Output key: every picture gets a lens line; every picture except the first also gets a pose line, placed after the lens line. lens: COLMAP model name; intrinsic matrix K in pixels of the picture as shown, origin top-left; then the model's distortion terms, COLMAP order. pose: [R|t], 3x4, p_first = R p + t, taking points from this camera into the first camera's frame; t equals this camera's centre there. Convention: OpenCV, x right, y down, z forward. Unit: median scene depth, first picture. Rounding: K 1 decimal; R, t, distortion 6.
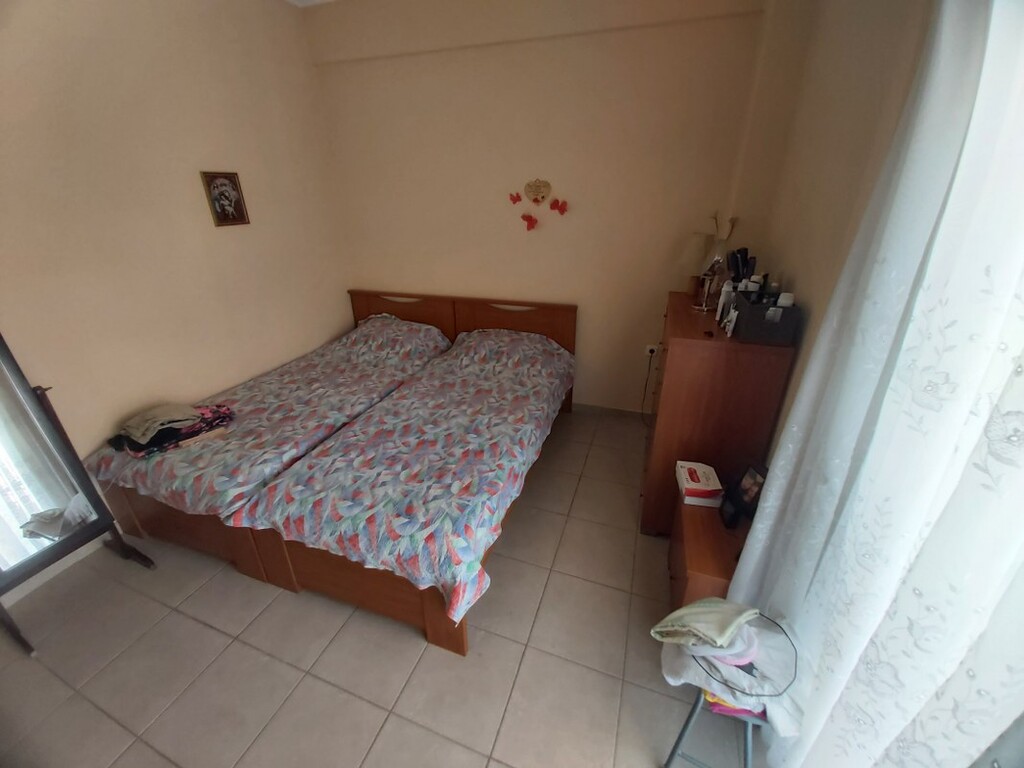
lens RADIAL K [[398.3, 0, 516.0], [0, 398.3, 378.5], [0, 0, 1]] dist [0.007364, -0.012277]
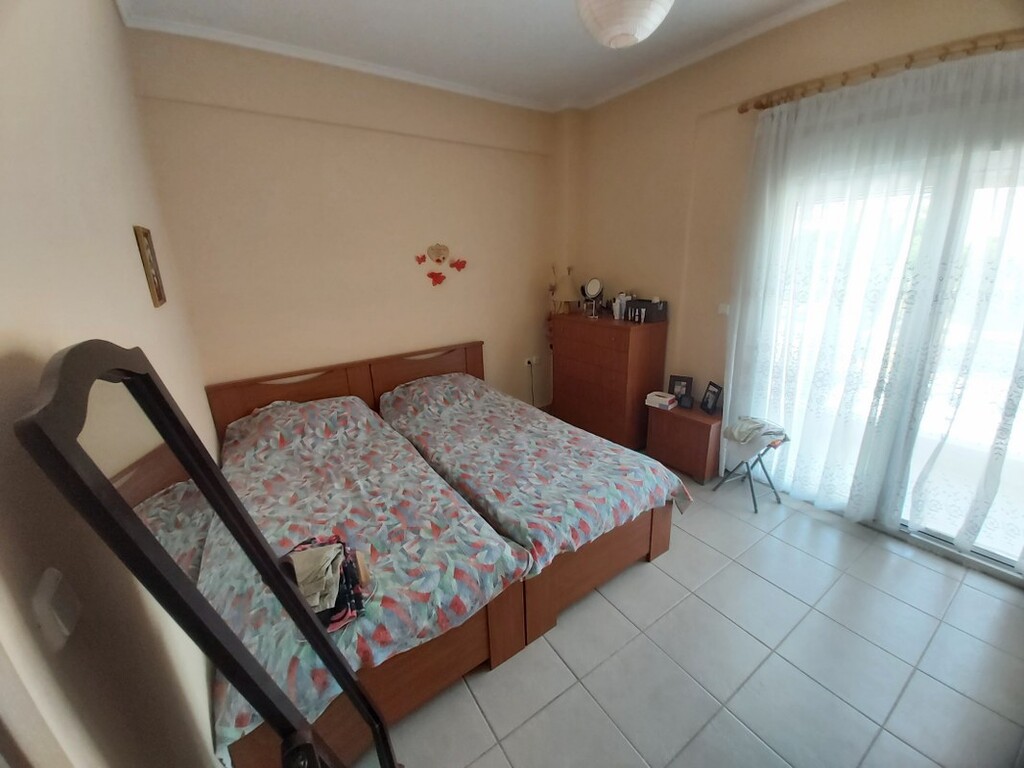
lens RADIAL K [[398.3, 0, 516.0], [0, 398.3, 378.5], [0, 0, 1]] dist [0.007364, -0.012277]
pose [[0.595524, -0.246396, 0.764618, -0.859645], [0.355204, 0.934468, 0.024479, -0.075129], [-0.720543, 0.257017, 0.644019, 0.180643]]
